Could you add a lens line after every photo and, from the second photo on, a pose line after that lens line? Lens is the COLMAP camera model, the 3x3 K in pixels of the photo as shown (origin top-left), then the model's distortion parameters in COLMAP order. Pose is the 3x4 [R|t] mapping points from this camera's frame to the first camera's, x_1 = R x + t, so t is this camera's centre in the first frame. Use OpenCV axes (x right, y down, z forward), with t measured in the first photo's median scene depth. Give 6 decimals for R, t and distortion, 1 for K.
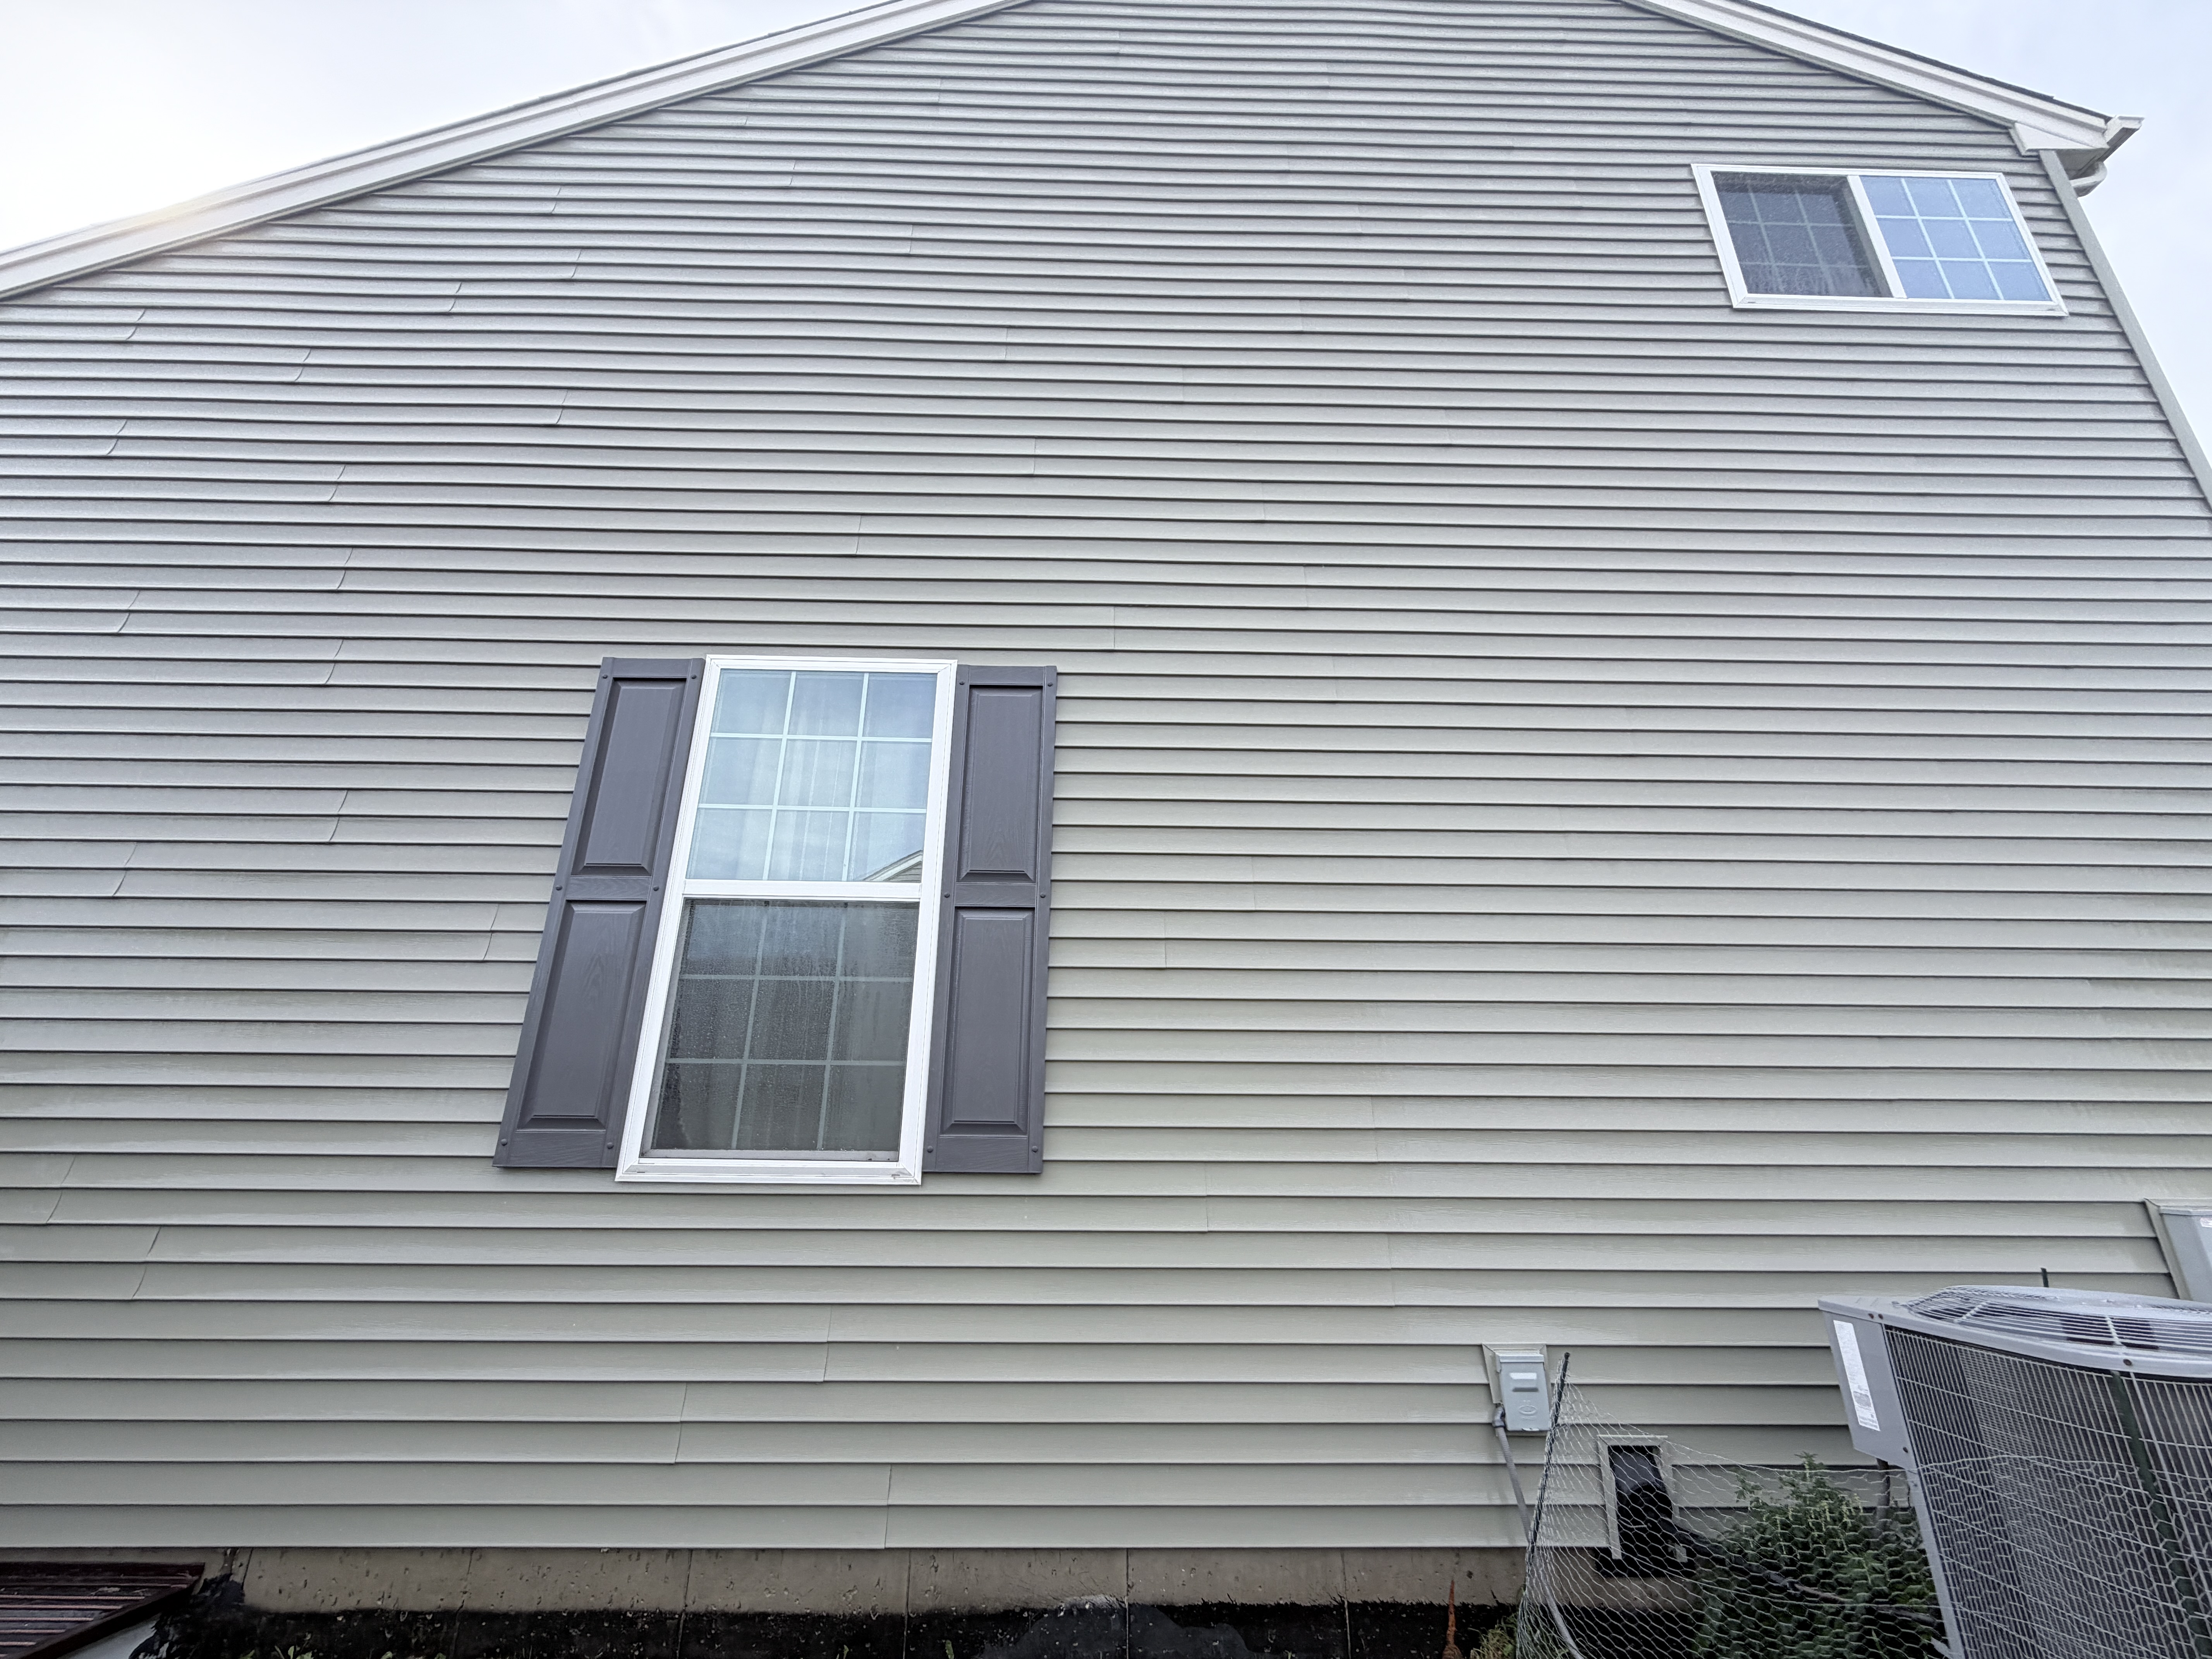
lens RADIAL K [[1020.9, 0, 1106.0], [0, 1020.9, 829.5], [0, 0, 1]] dist [-0.002417, -0.000741]
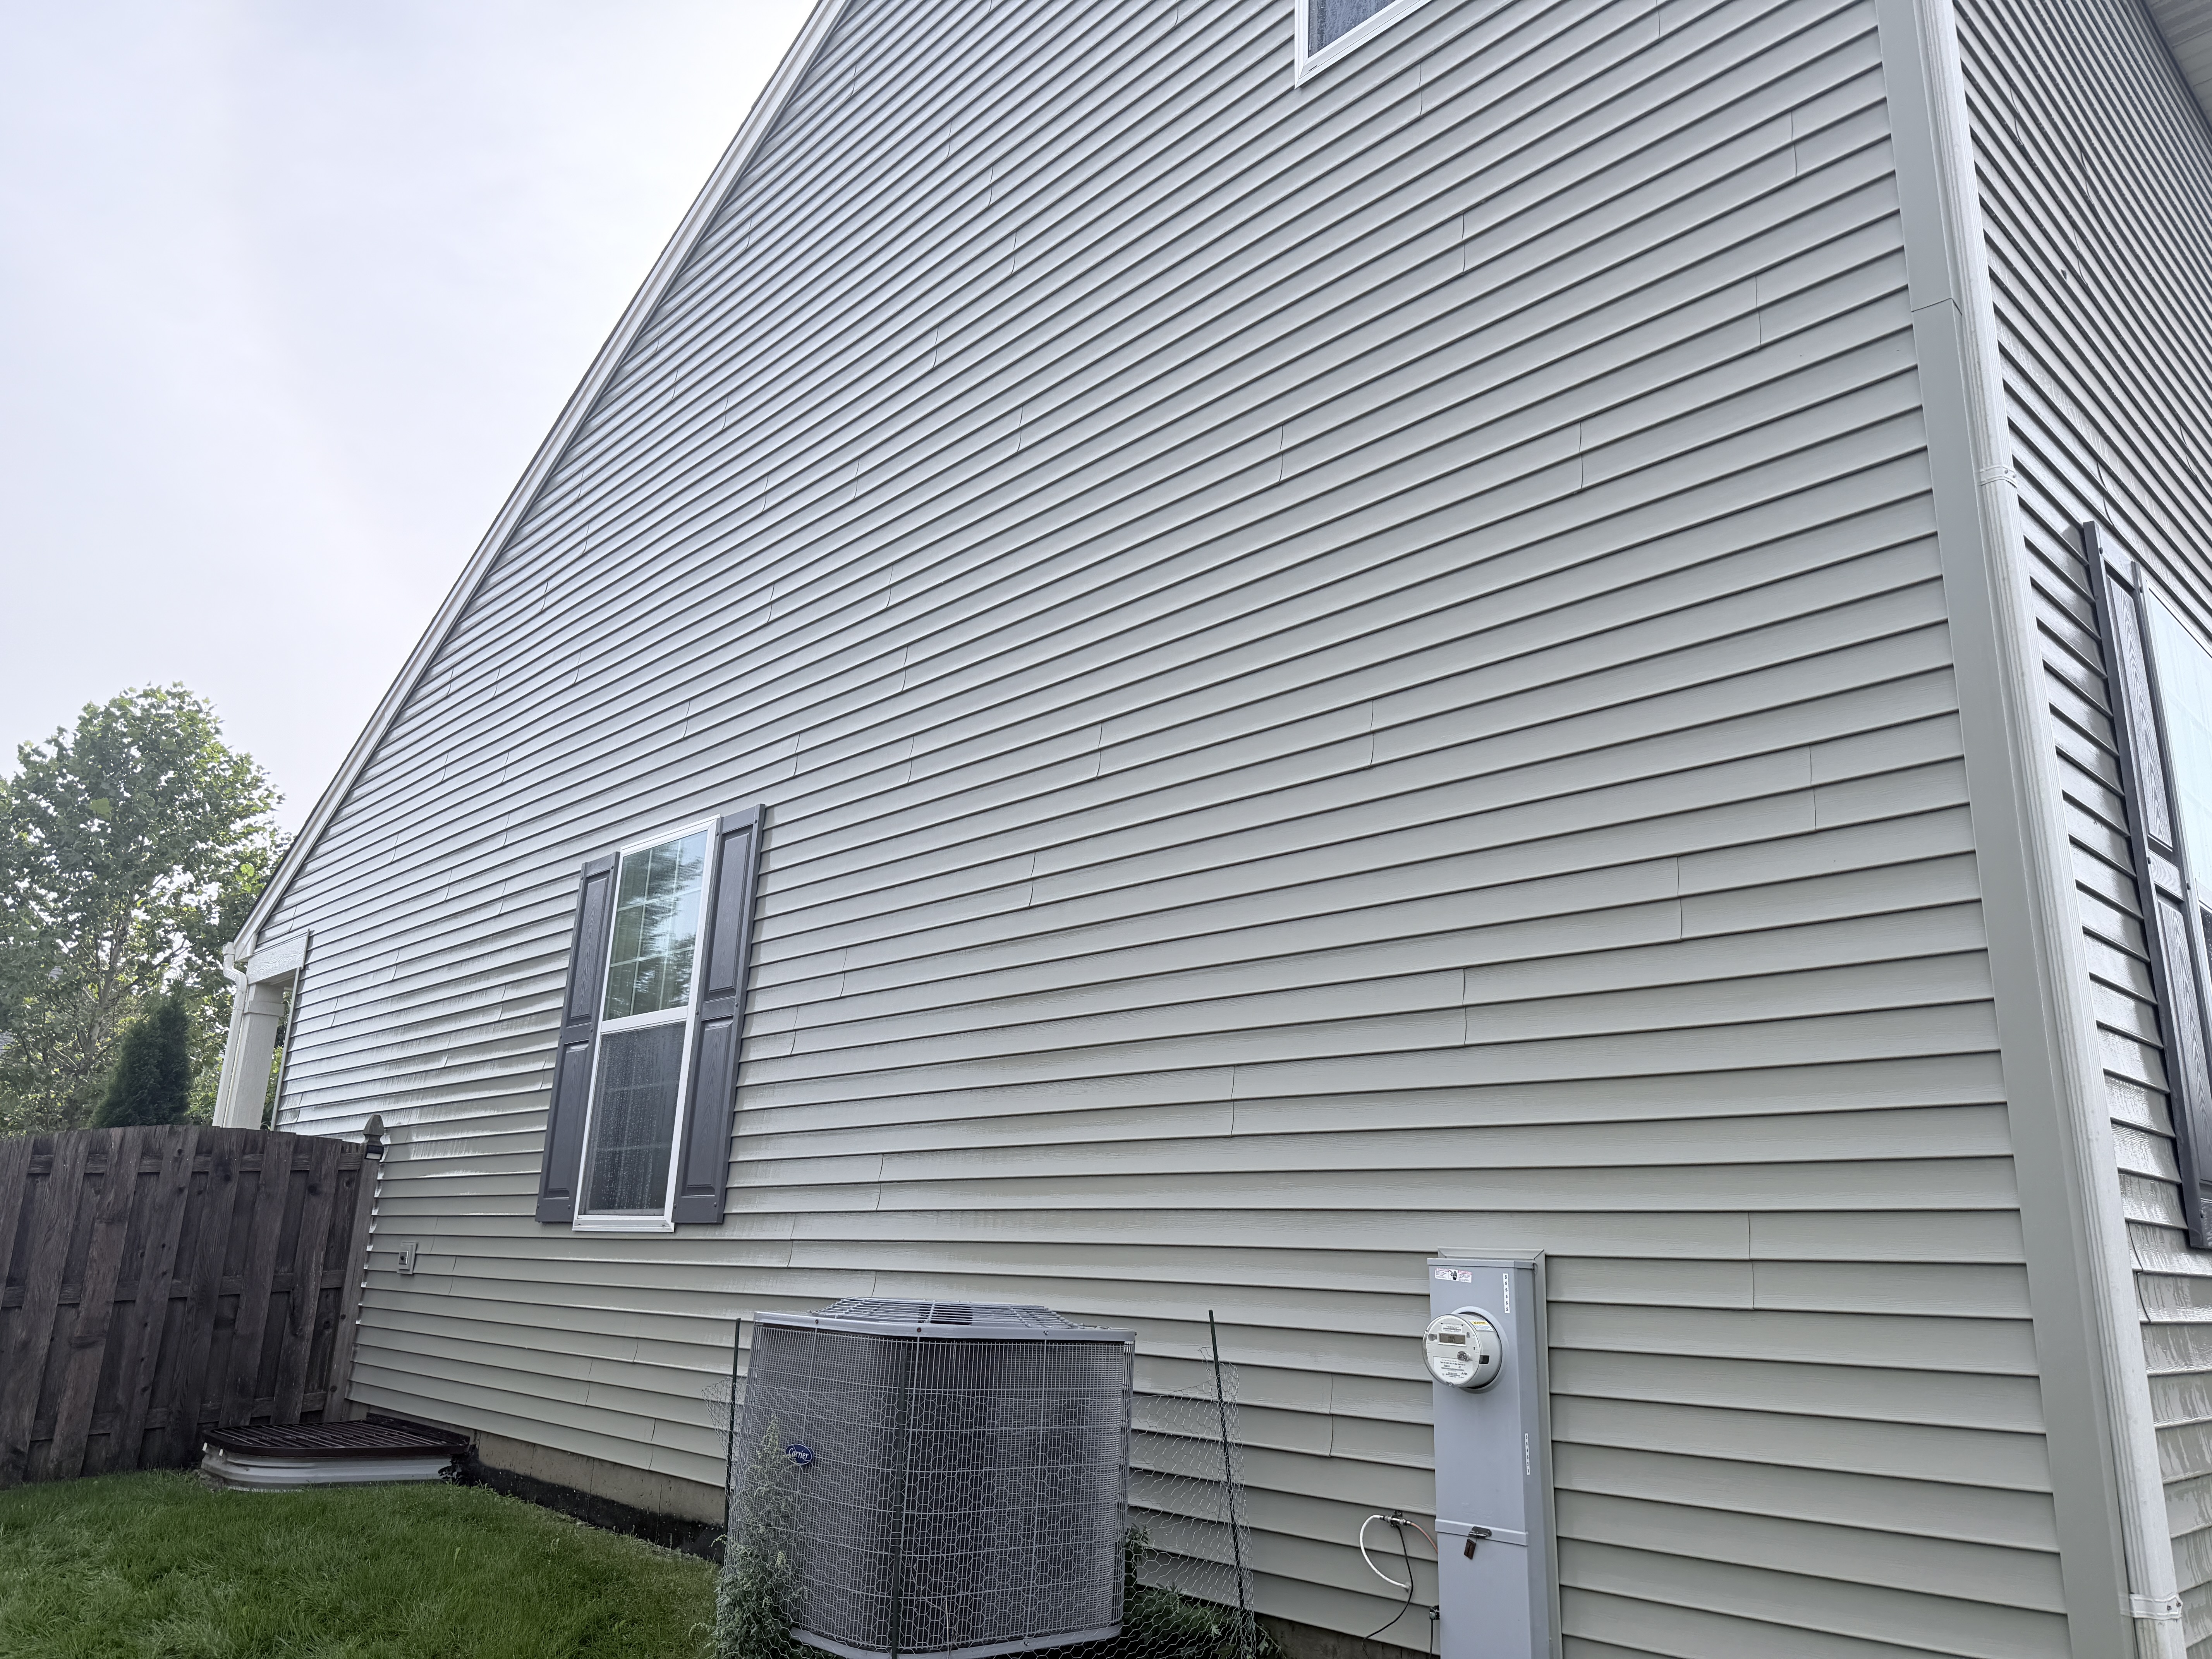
lens RADIAL K [[1554.6, 0, 1106.0], [0, 1554.6, 829.5], [0, 0, 1]] dist [-0.000412, 0.000332]
pose [[0.668205, -0.189502, -0.719438, 1.799717], [0.243316, 0.969502, -0.029381, 0.023142], [0.703064, -0.155418, 0.693935, 0.033726]]
